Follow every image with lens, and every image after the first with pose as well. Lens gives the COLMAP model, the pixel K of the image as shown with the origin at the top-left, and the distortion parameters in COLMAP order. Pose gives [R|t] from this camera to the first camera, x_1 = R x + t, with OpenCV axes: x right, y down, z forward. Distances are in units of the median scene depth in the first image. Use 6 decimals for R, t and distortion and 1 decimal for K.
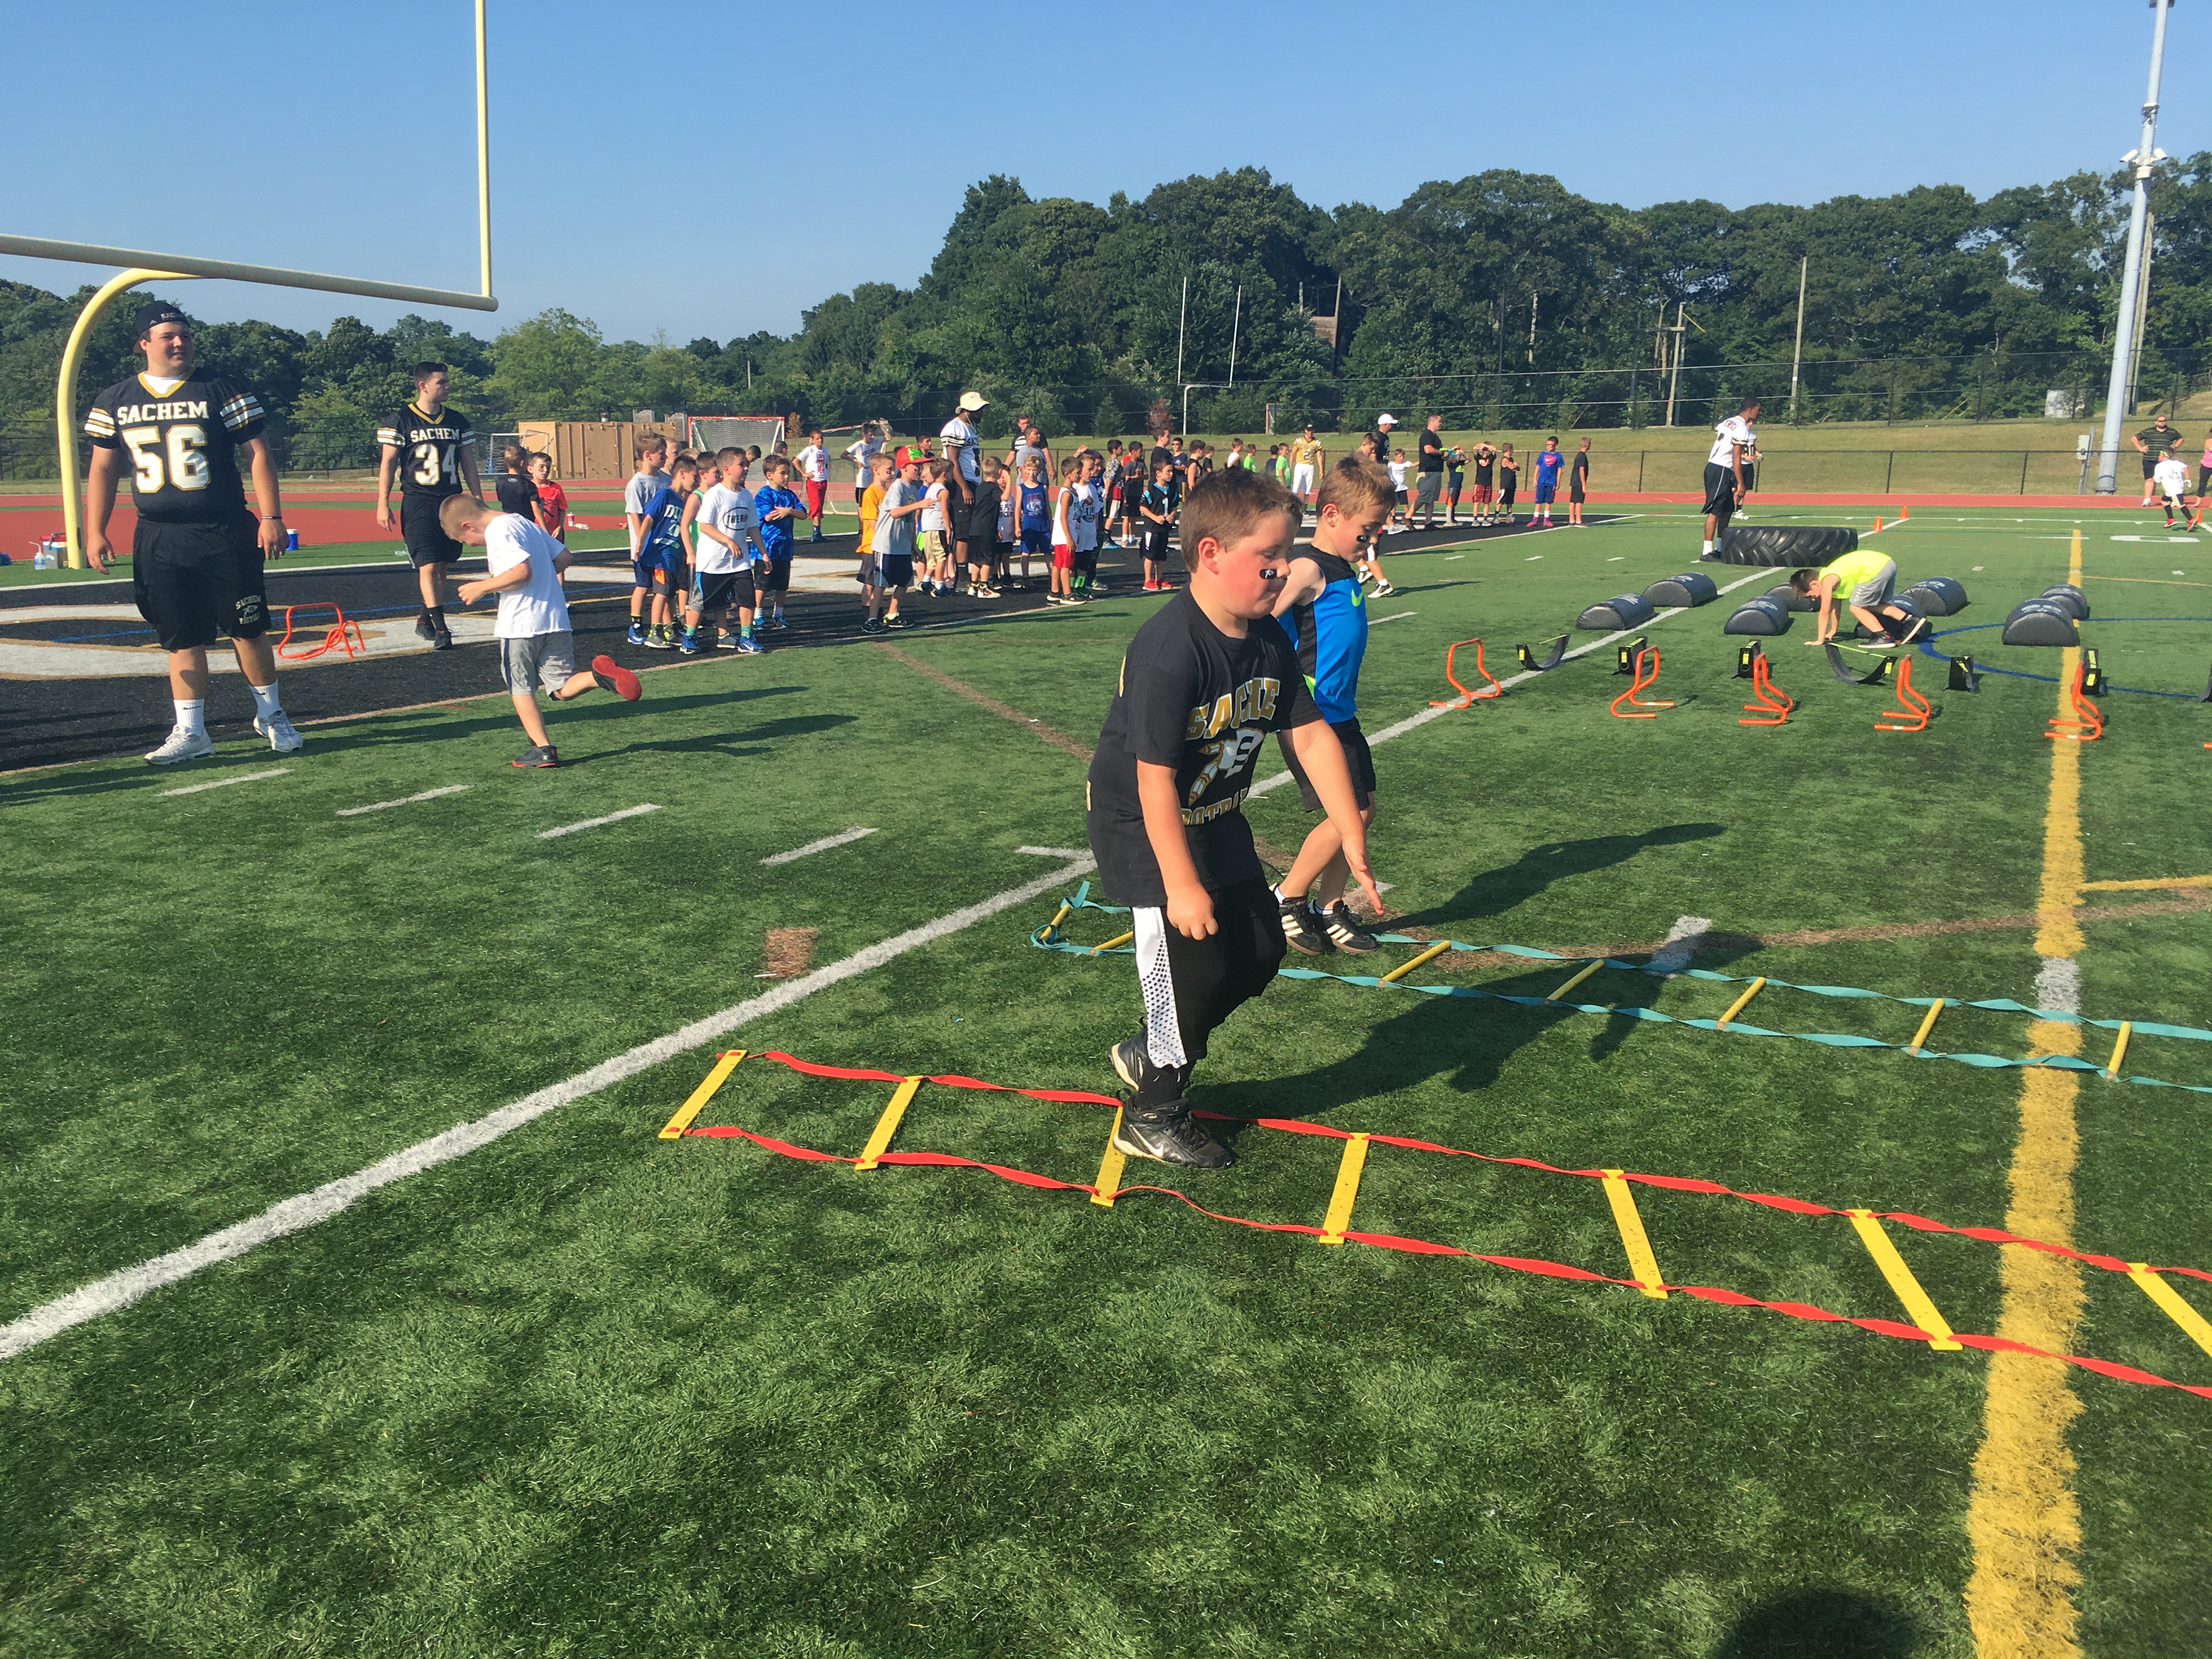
lens RADIAL K [[1877.0, 0, 1097.4], [0, 1877.0, 827.1], [0, 0, 1]] dist [0.083939, -0.105461]
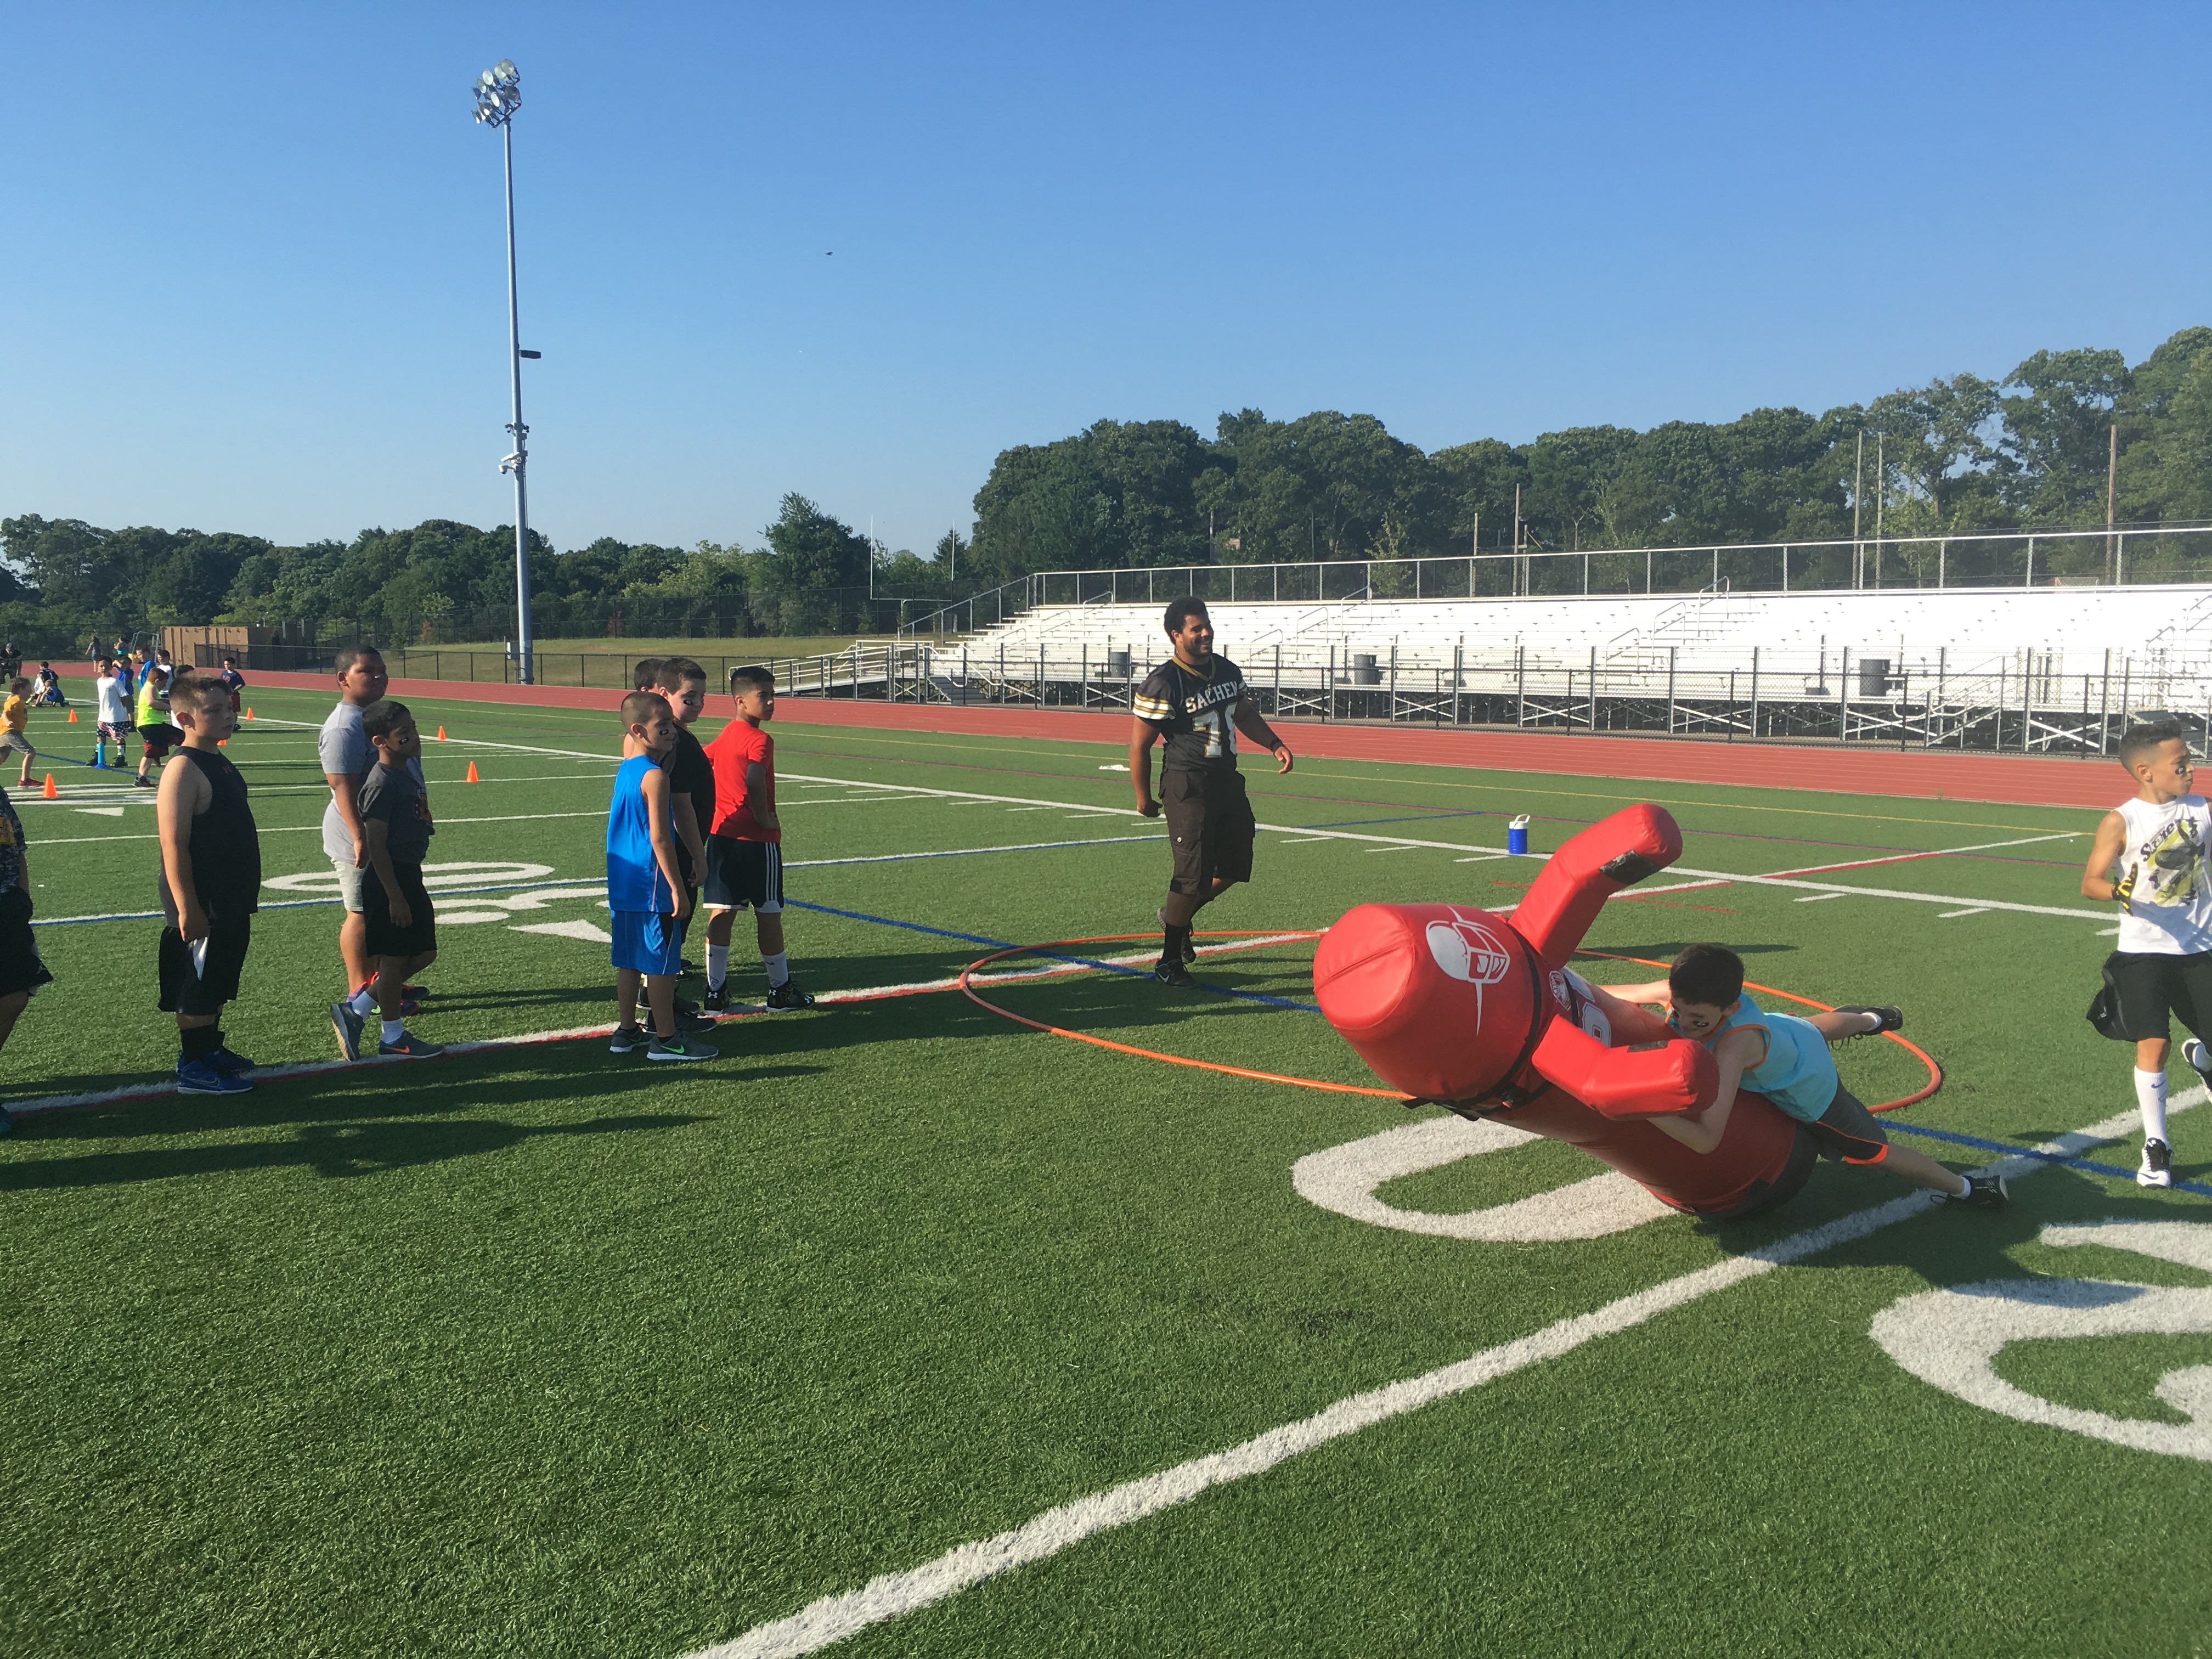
lens RADIAL K [[1916.3, 0, 1106.0], [0, 1916.3, 829.5], [0, 0, 1]] dist [0.071004, -0.086243]
pose [[0.925904, 0.043038, -0.375299, 2.309313], [-0.082361, 0.992588, -0.089367, 0.056381], [0.368671, 0.113655, 0.922586, -0.319081]]
